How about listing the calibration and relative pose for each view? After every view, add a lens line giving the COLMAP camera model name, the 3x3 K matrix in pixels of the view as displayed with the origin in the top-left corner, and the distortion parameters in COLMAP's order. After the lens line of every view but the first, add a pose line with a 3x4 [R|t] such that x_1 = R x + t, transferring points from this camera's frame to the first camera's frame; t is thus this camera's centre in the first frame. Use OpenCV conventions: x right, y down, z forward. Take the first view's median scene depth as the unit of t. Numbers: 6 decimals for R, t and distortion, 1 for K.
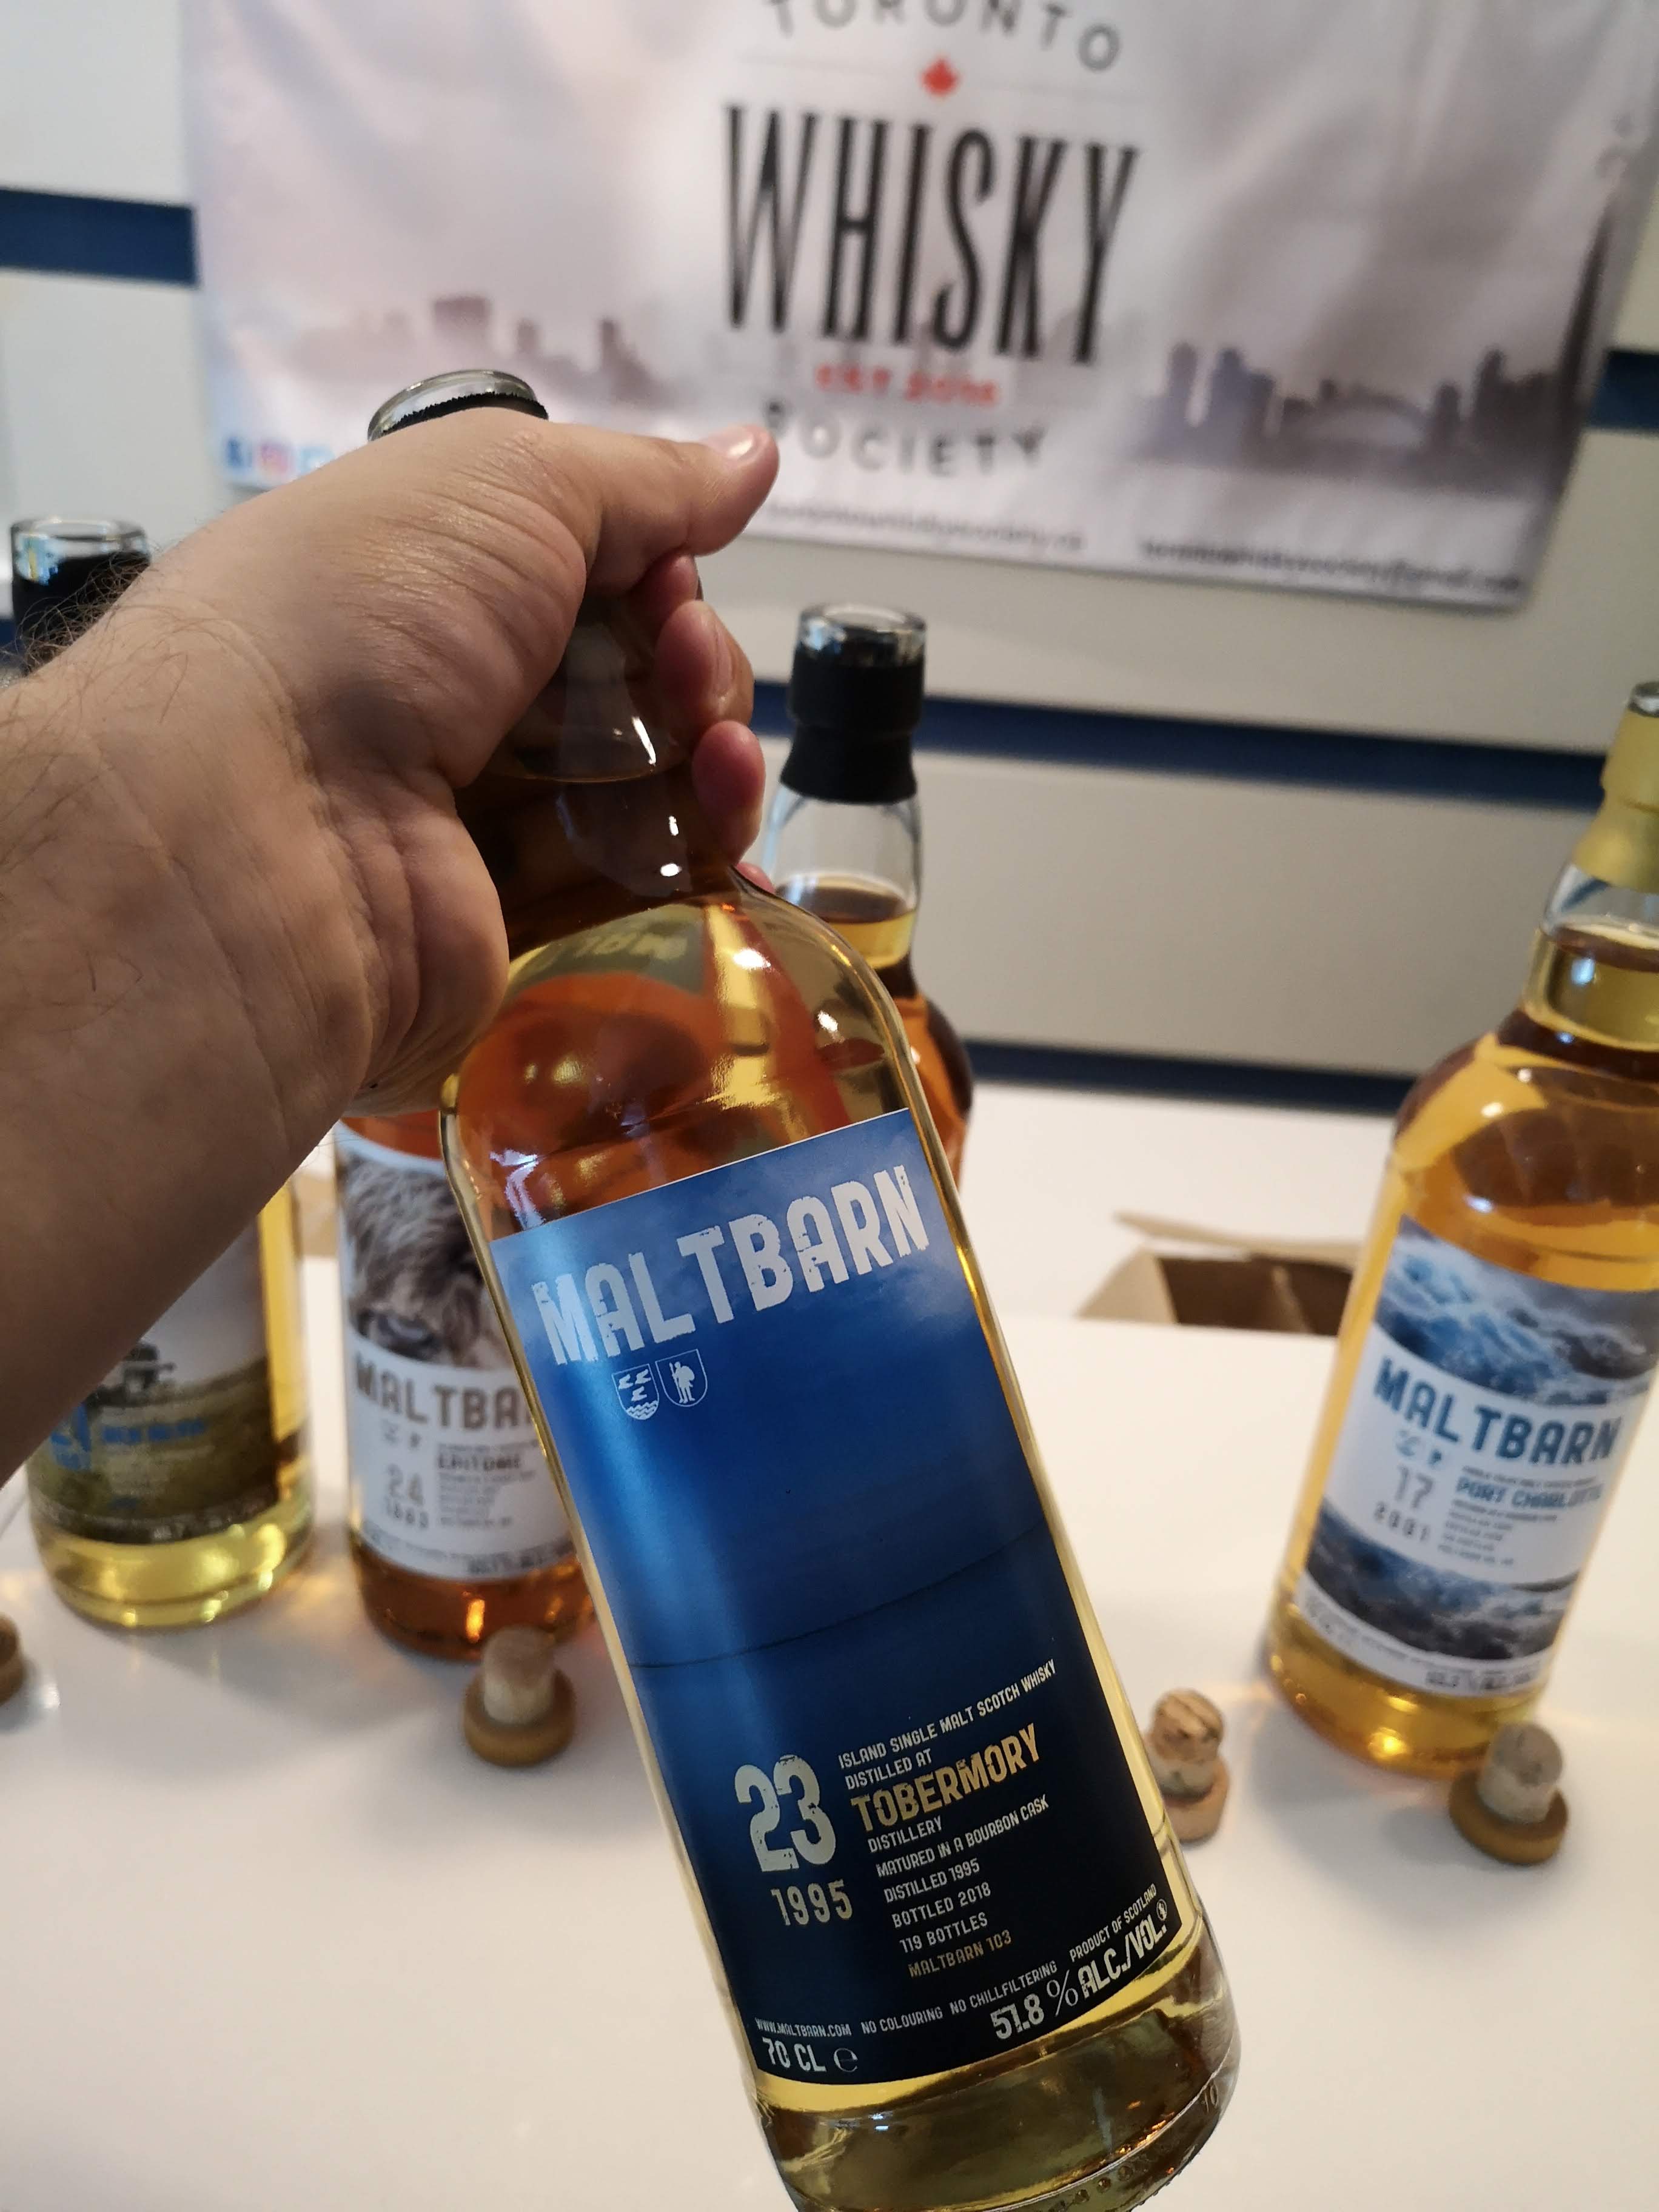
lens RADIAL K [[1733.0, 0, 837.1], [0, 1733.0, 1102.7], [0, 0, 1]] dist [0.038581, -0.077337]
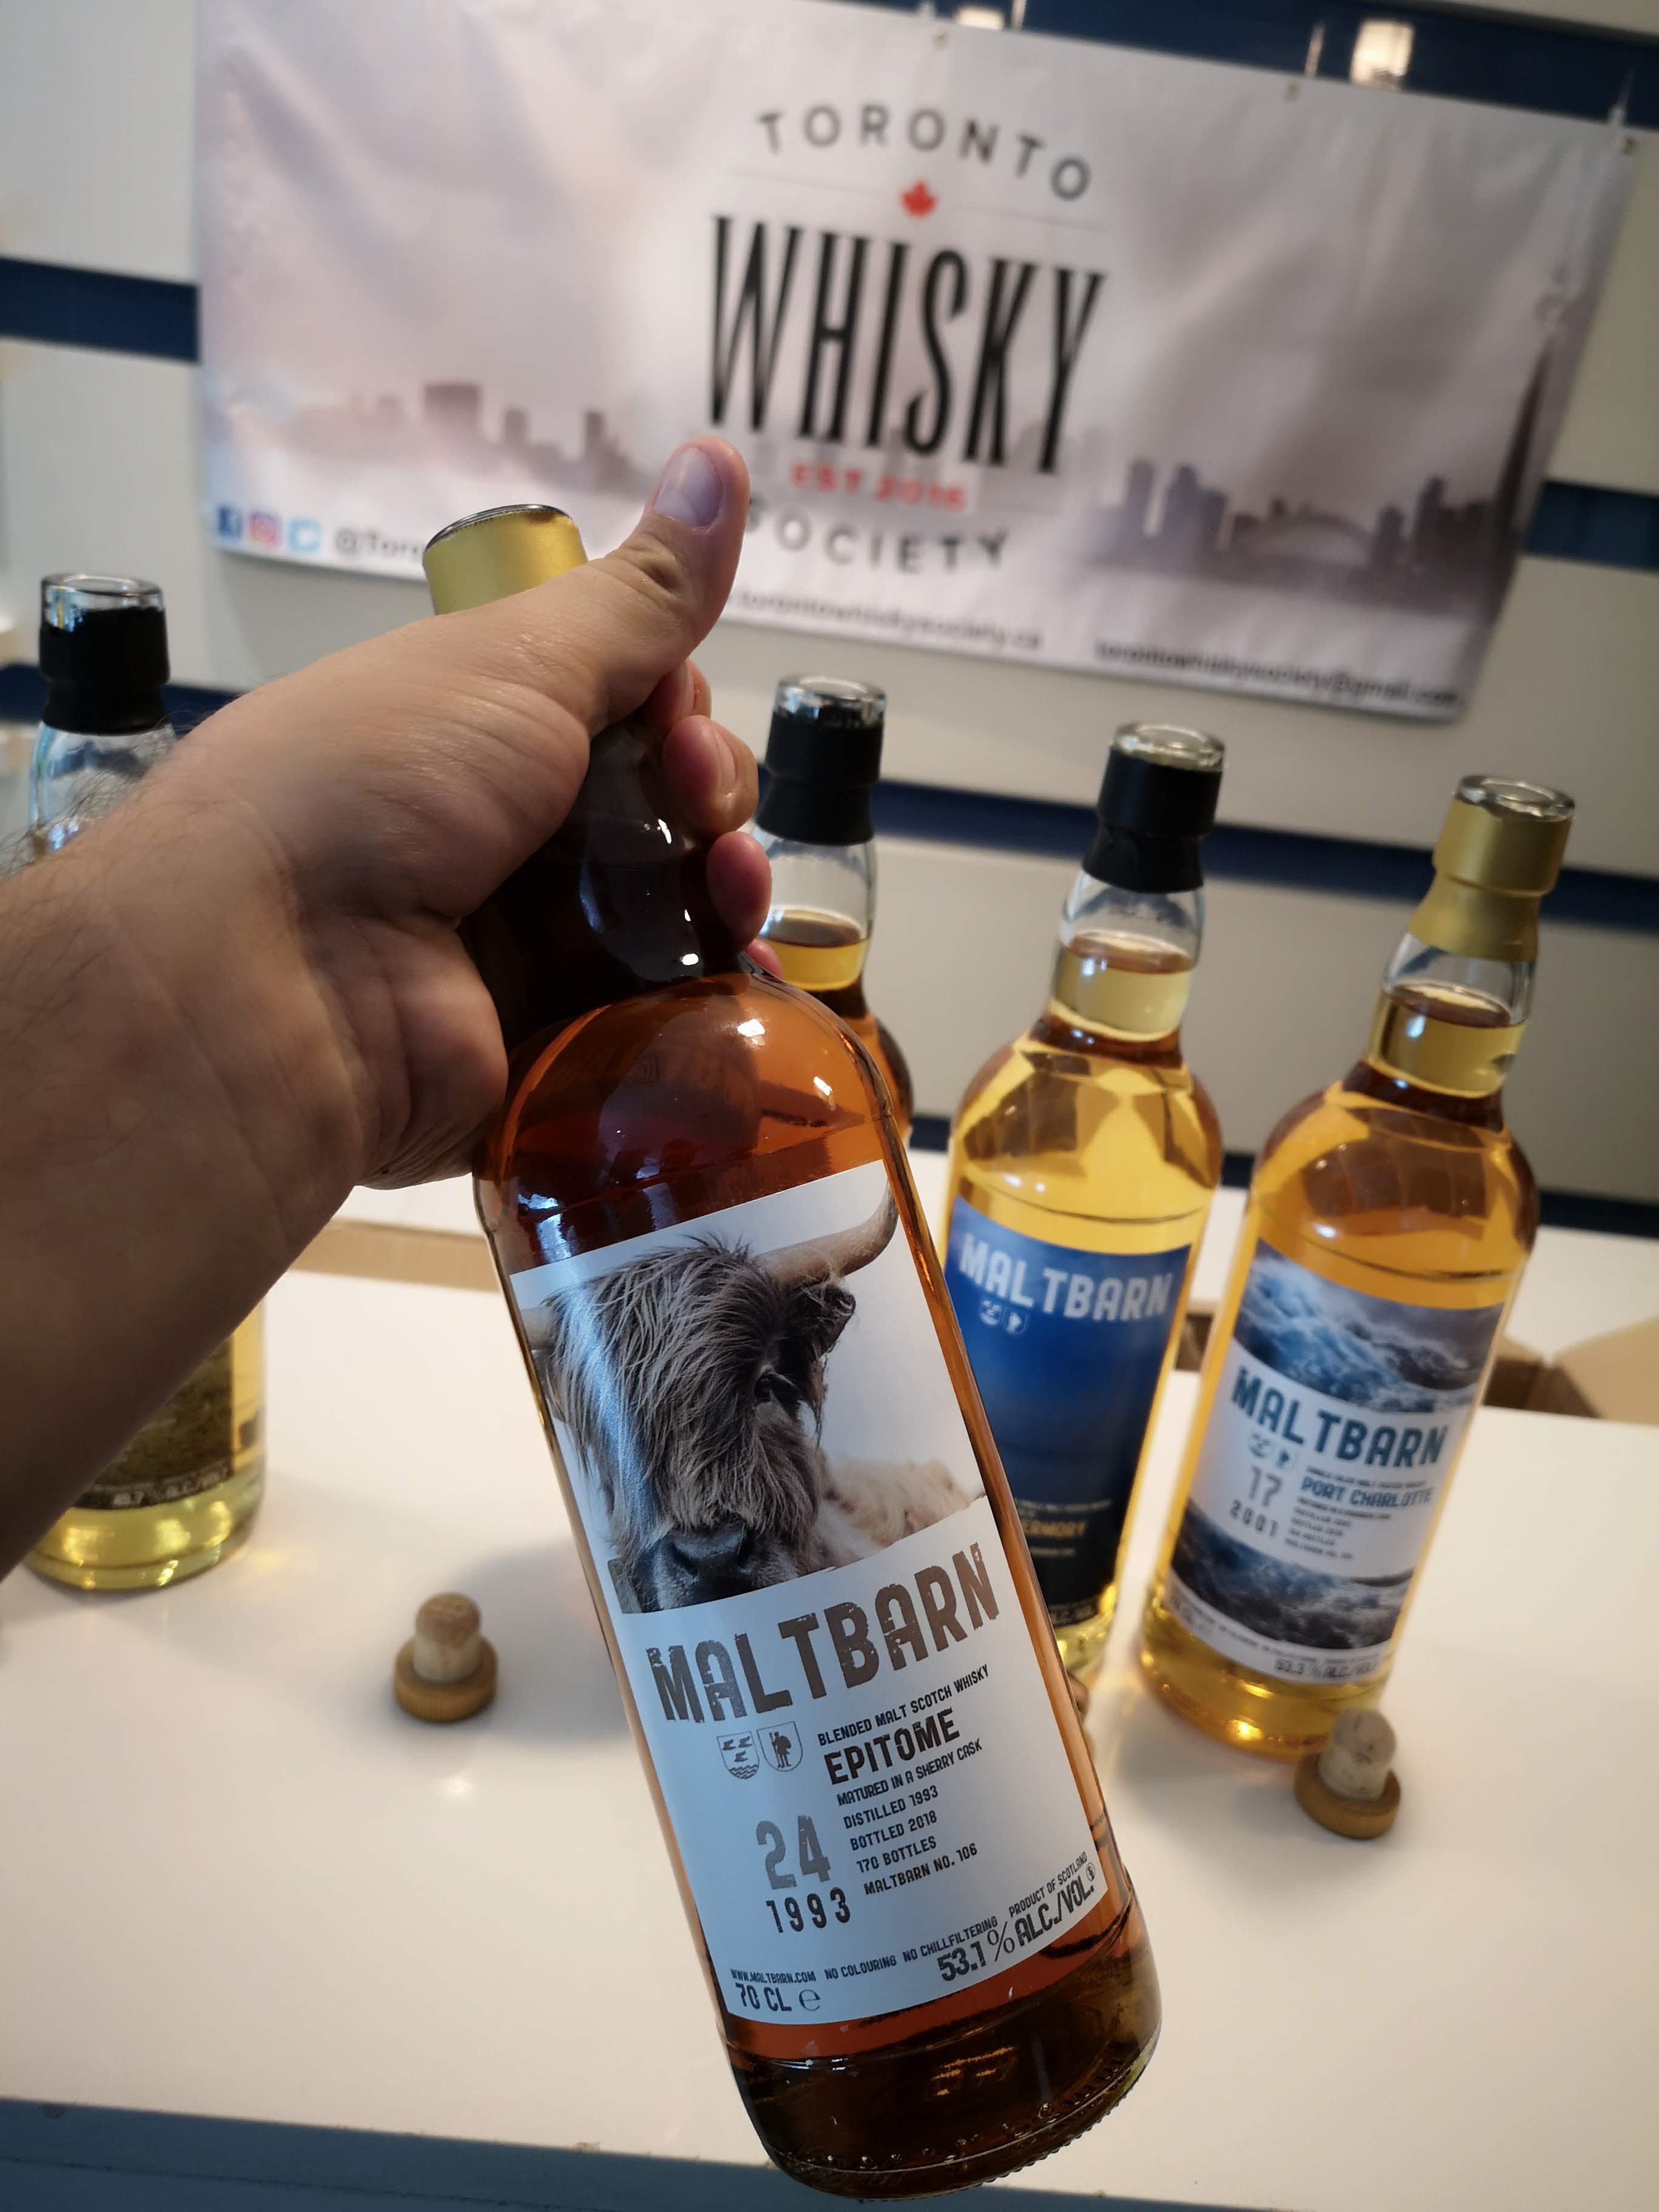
lens RADIAL K [[1733.0, 0, 840.1], [0, 1733.0, 1106.8], [0, 0, 1]] dist [0.038581, -0.077337]
pose [[0.999043, 0.036167, 0.024602, 0.022888], [-0.034997, 0.998308, -0.046436, 0.037662], [-0.026240, 0.045531, 0.998618, -0.106254]]
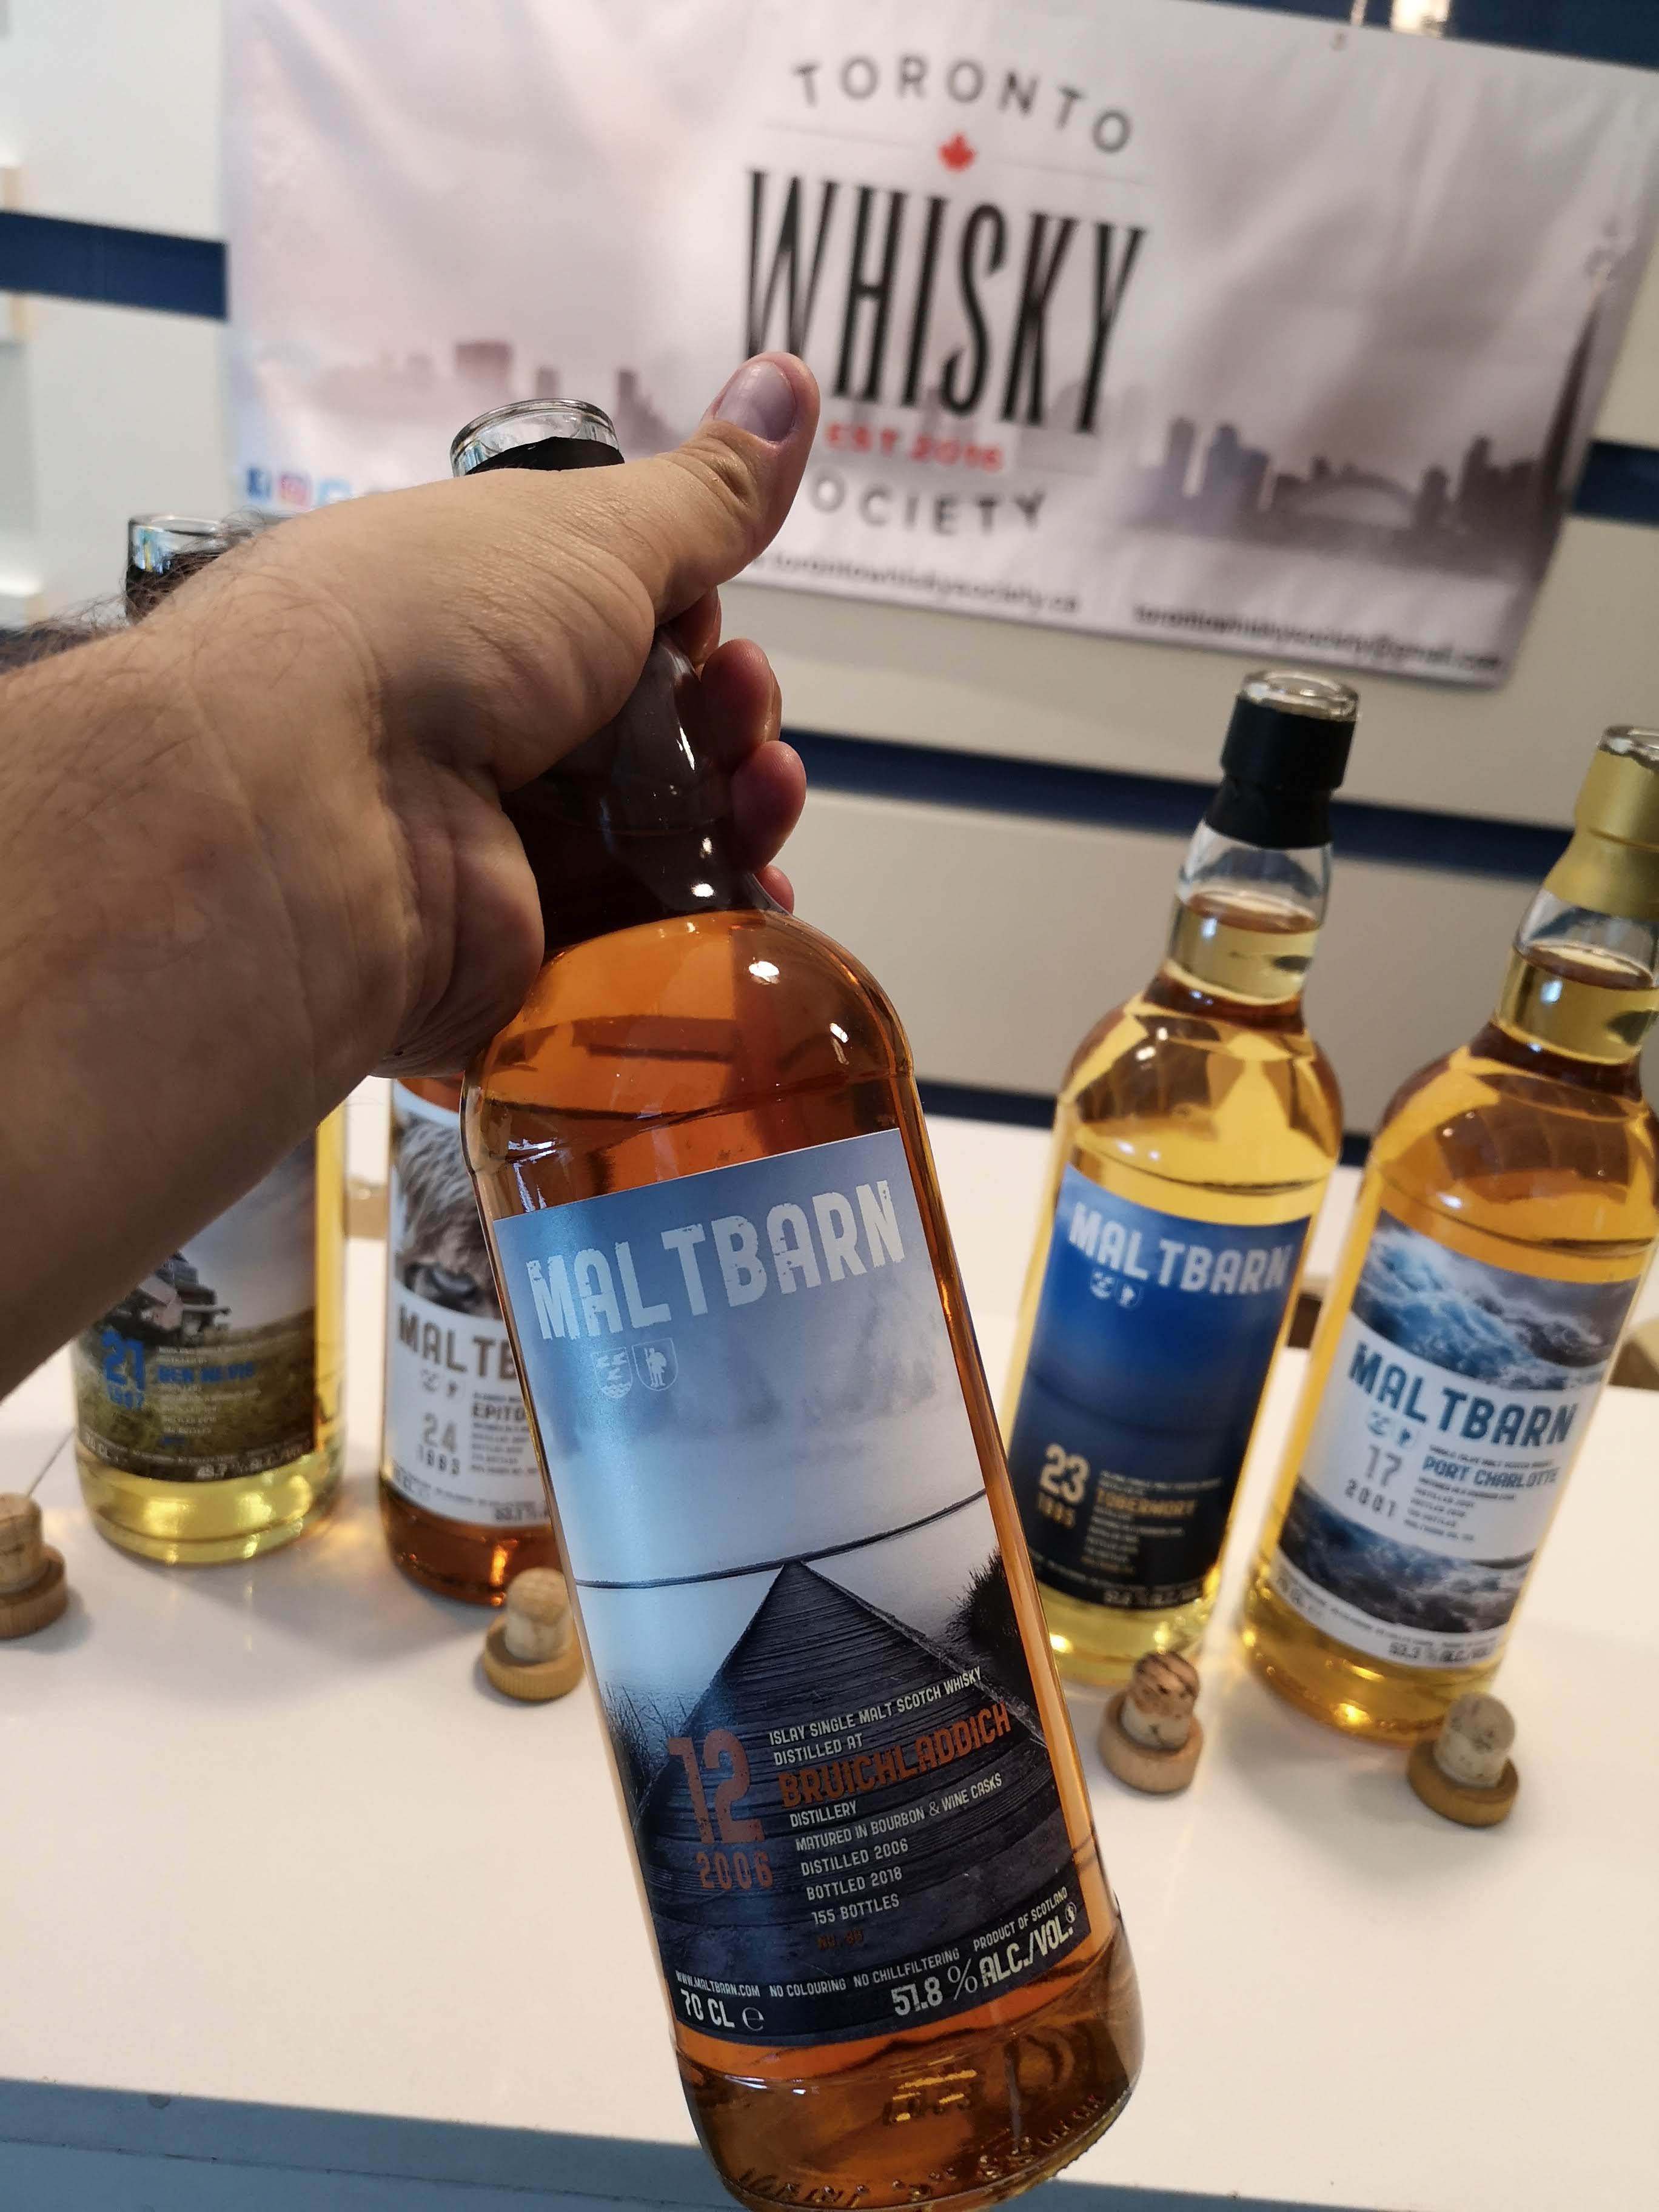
lens RADIAL K [[1733.0, 0, 833.2], [0, 1733.0, 1104.8], [0, 0, 1]] dist [0.038581, -0.077337]
pose [[0.999145, 0.038761, 0.014368, -0.030213], [-0.038315, 0.998813, -0.030071, 0.041340], [-0.015517, 0.029495, 0.999444, -0.070722]]
